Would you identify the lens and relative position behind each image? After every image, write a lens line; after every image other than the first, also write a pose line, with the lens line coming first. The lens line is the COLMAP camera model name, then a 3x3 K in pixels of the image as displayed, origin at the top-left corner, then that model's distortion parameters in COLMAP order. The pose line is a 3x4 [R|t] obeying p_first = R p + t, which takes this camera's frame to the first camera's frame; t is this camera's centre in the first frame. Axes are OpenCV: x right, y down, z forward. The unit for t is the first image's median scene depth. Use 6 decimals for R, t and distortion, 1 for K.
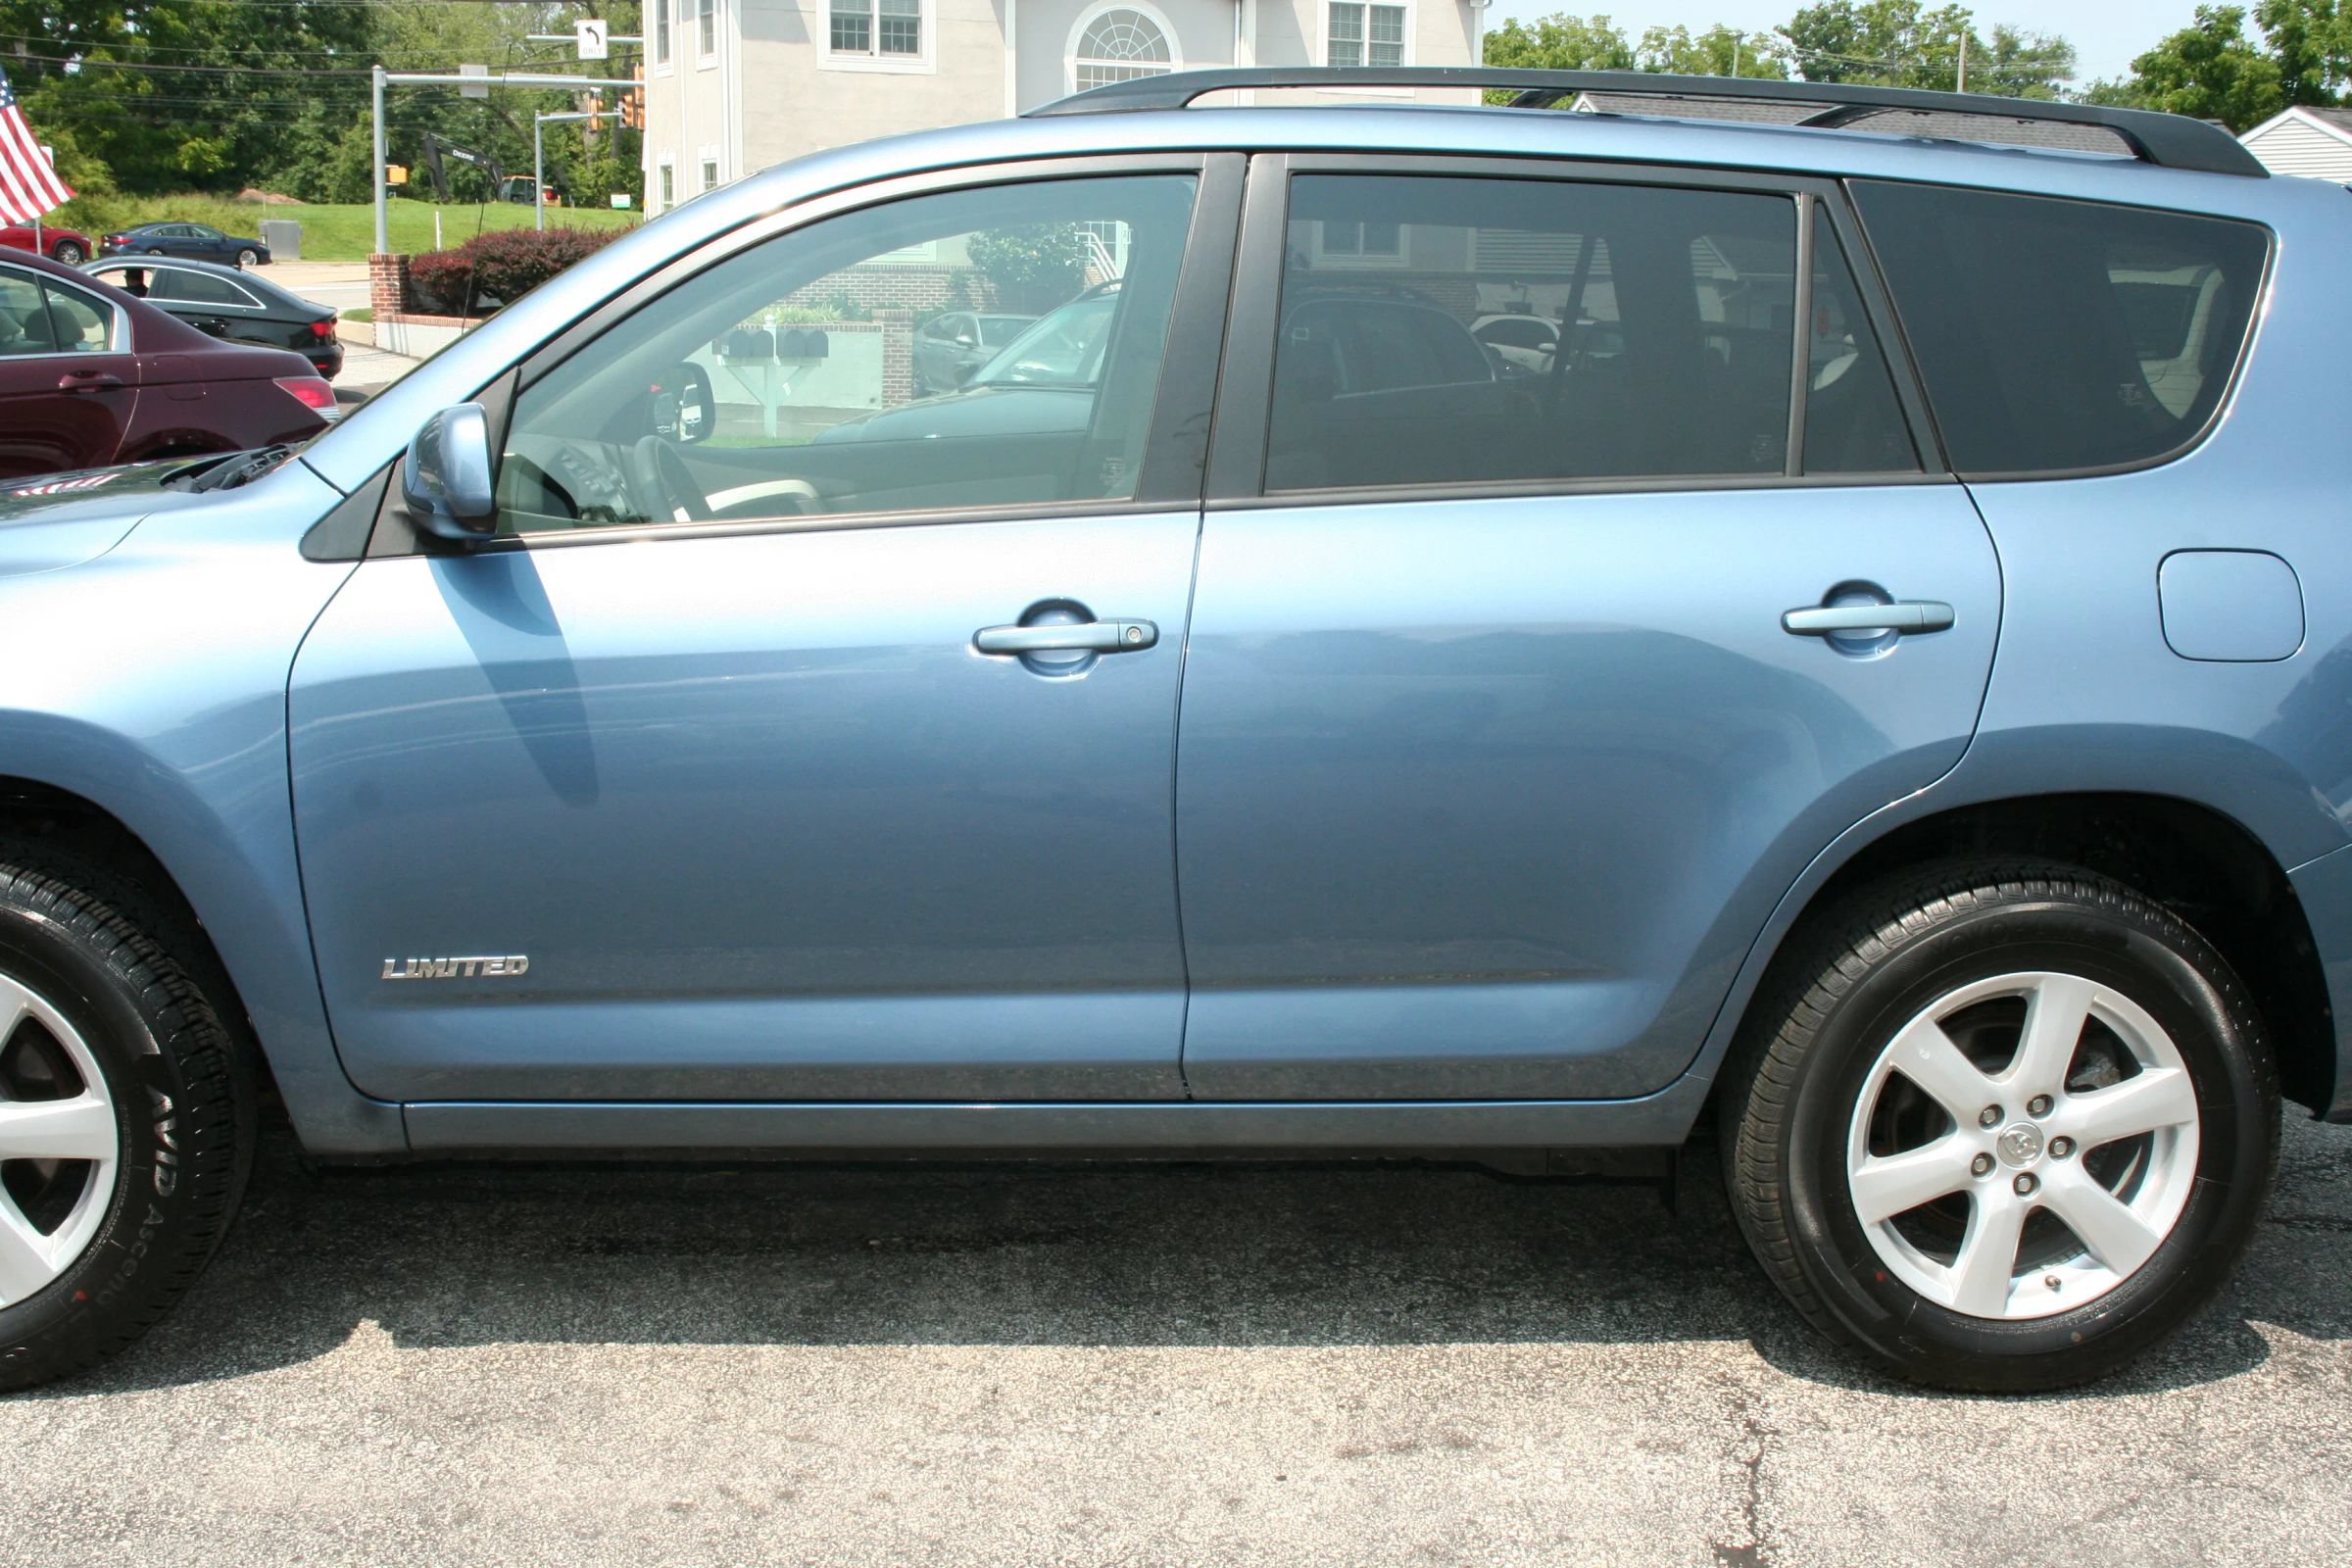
lens RADIAL K [[2726.5, 0, 1191.6], [0, 2726.5, 787.7], [0, 0, 1]] dist [0.014951, 0.000000]
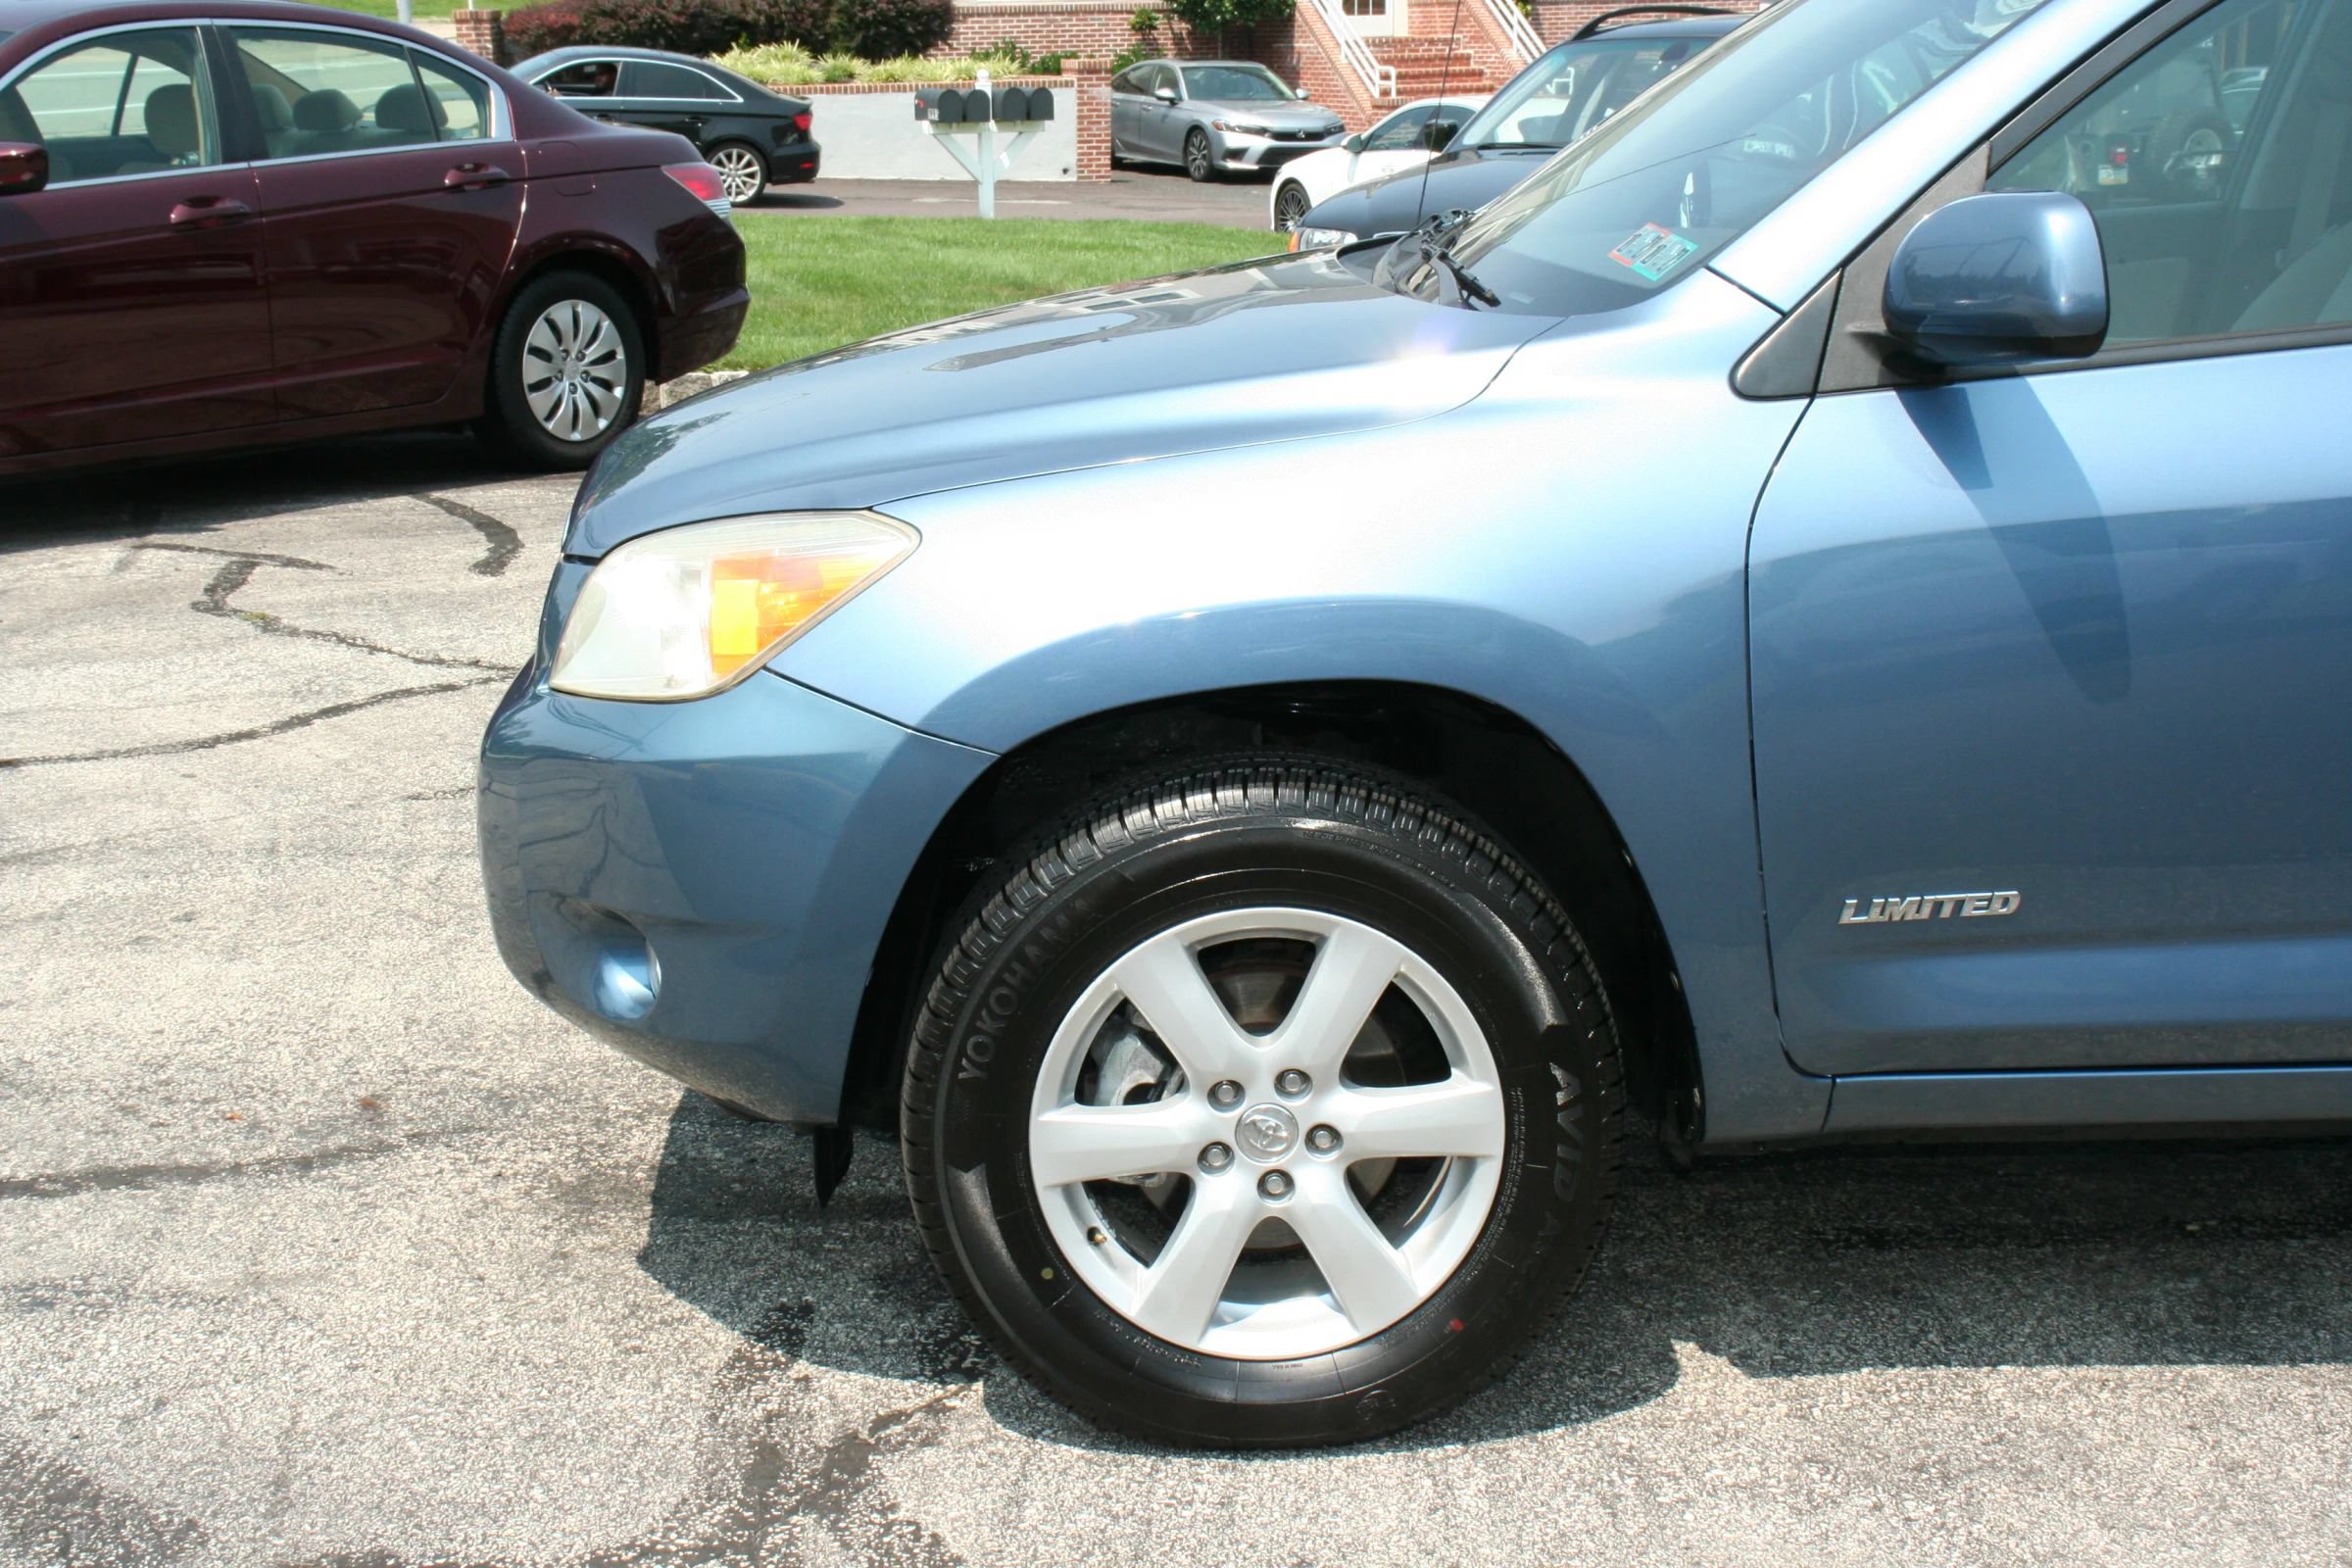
lens RADIAL K [[3206.3, 0, 1198.9], [0, 3206.3, 788.4], [0, 0, 1]] dist [0.068019, 0.000000]
pose [[0.999217, -0.026637, -0.029239, -0.417360], [0.028121, 0.998273, 0.051586, -0.020982], [0.027815, -0.052368, 0.998240, 0.059022]]
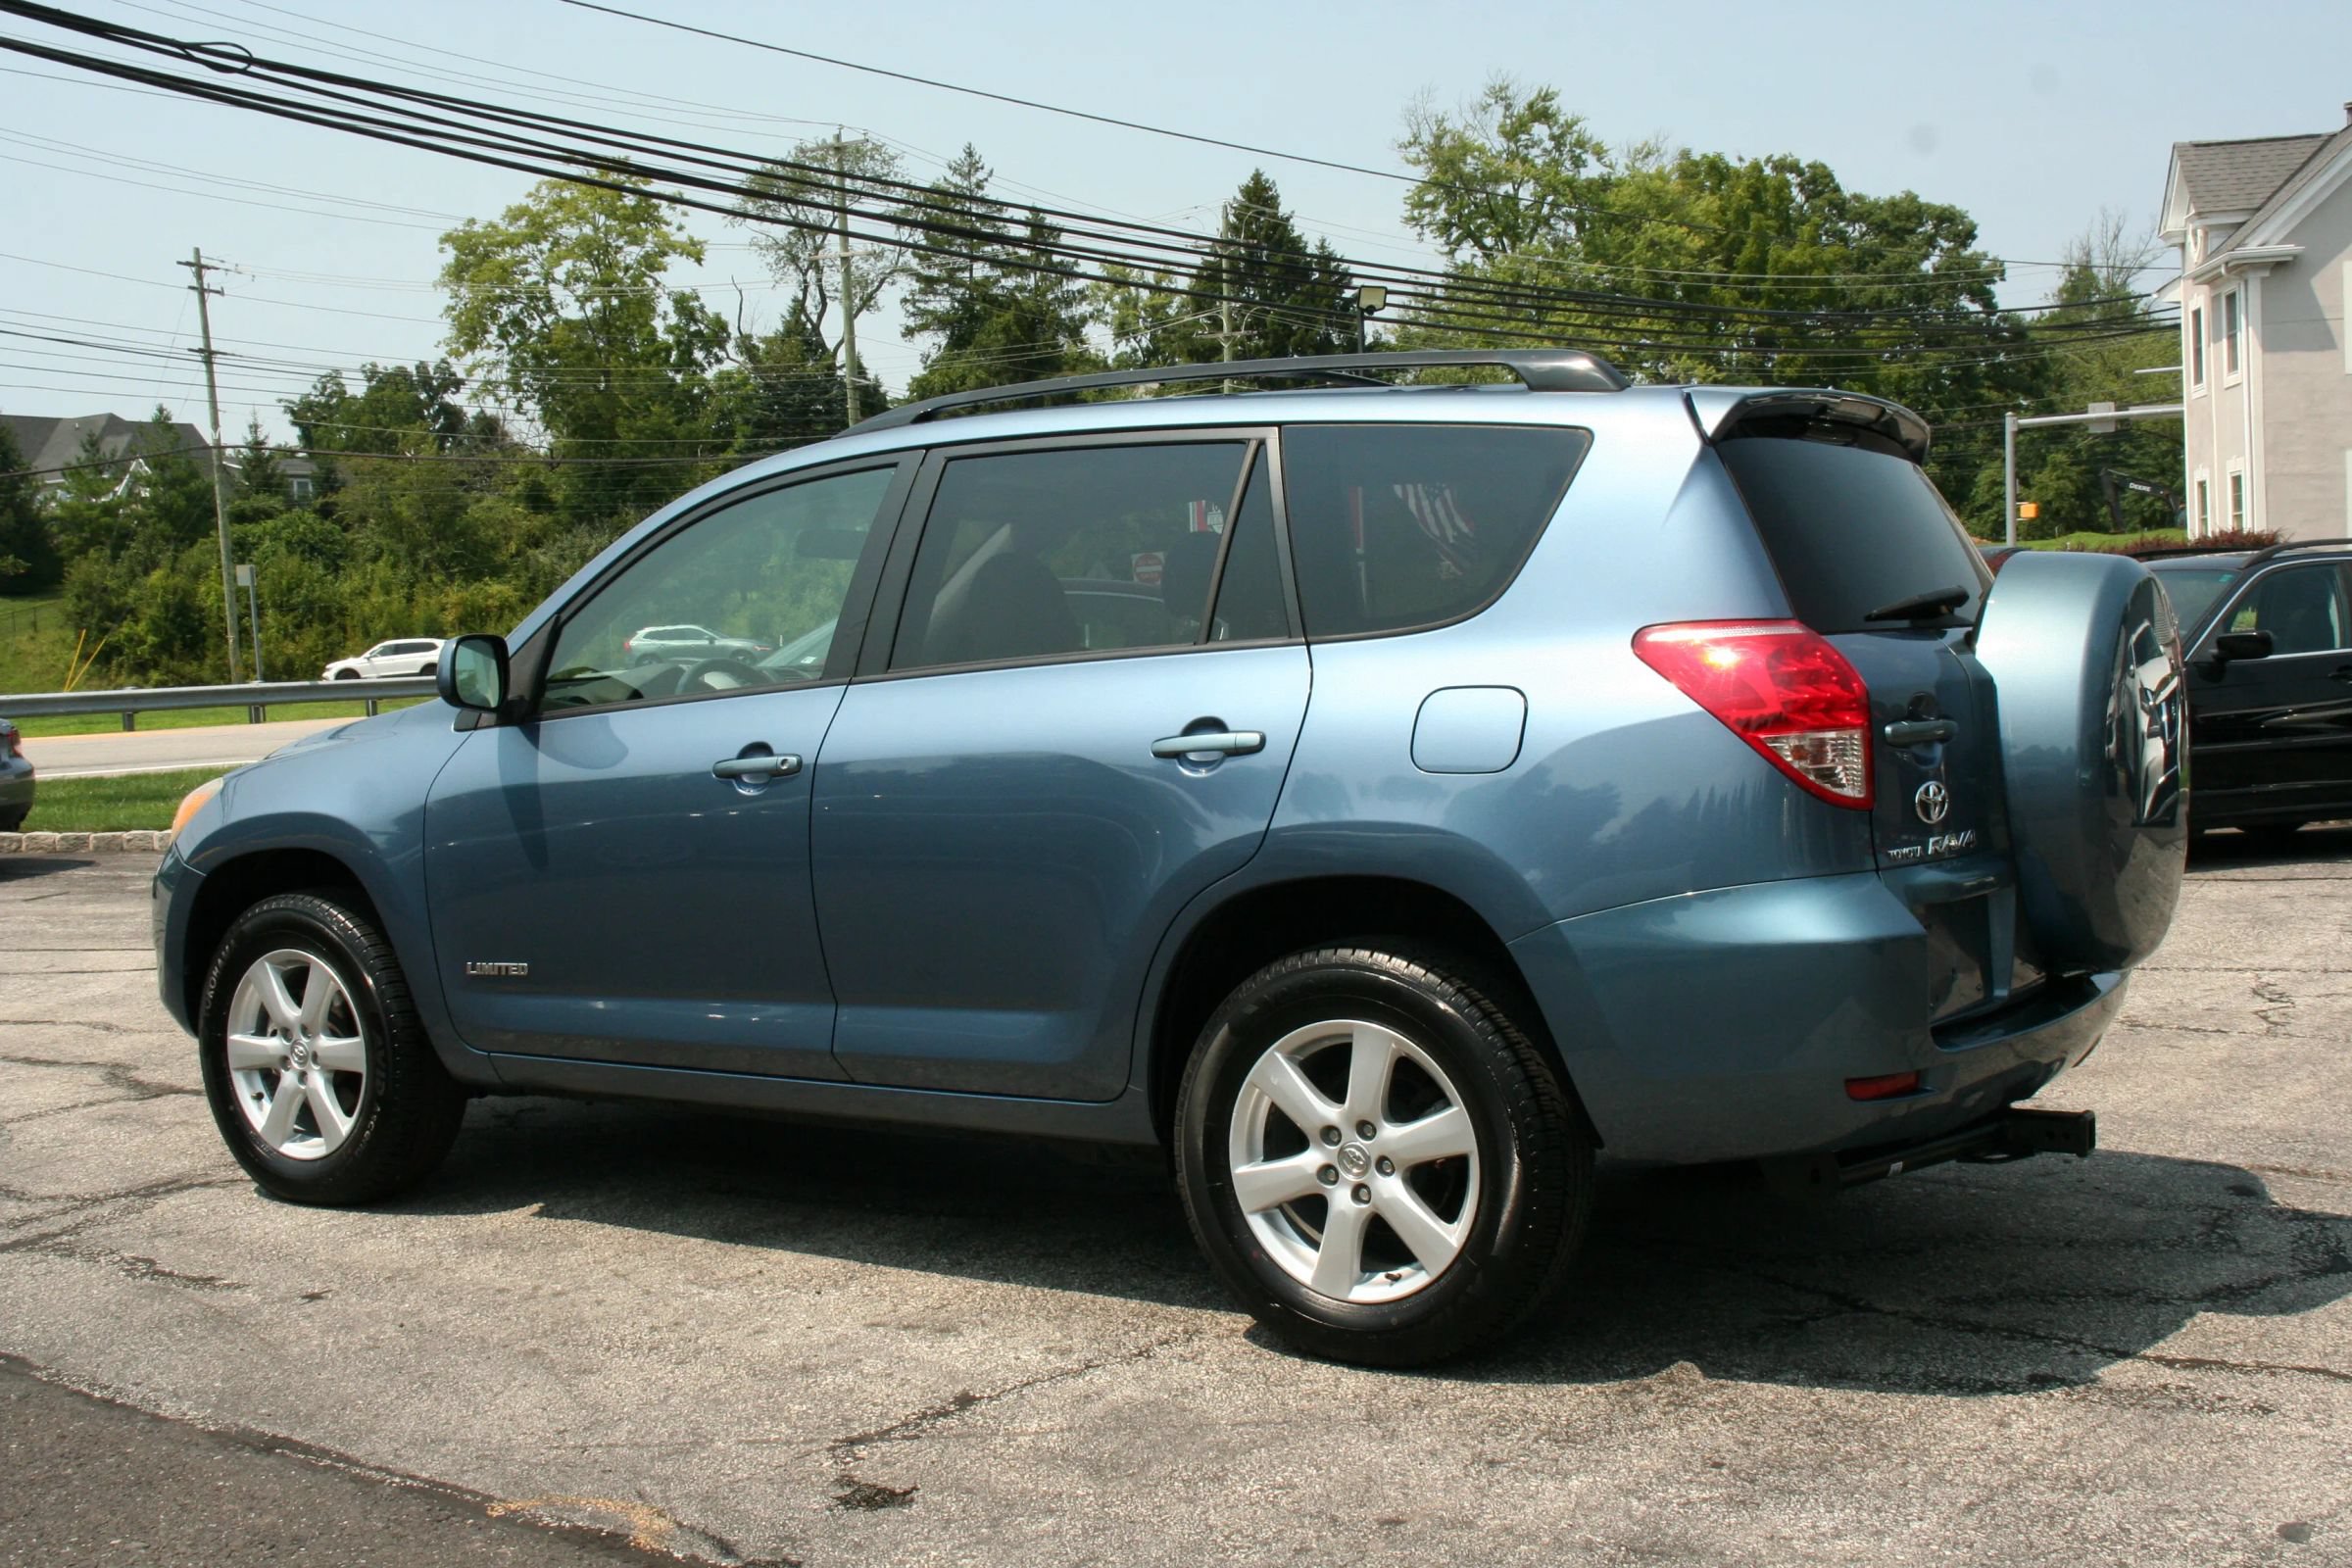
lens RADIAL K [[2671.8, 0, 1143.4], [0, 2671.8, 736.9], [0, 0, 1]] dist [-0.004248, 0.000000]
pose [[0.790478, -0.024001, -0.612021, 0.964453], [-0.062294, 0.990900, -0.119317, 0.088324], [0.609315, 0.132443, 0.781789, -0.051139]]
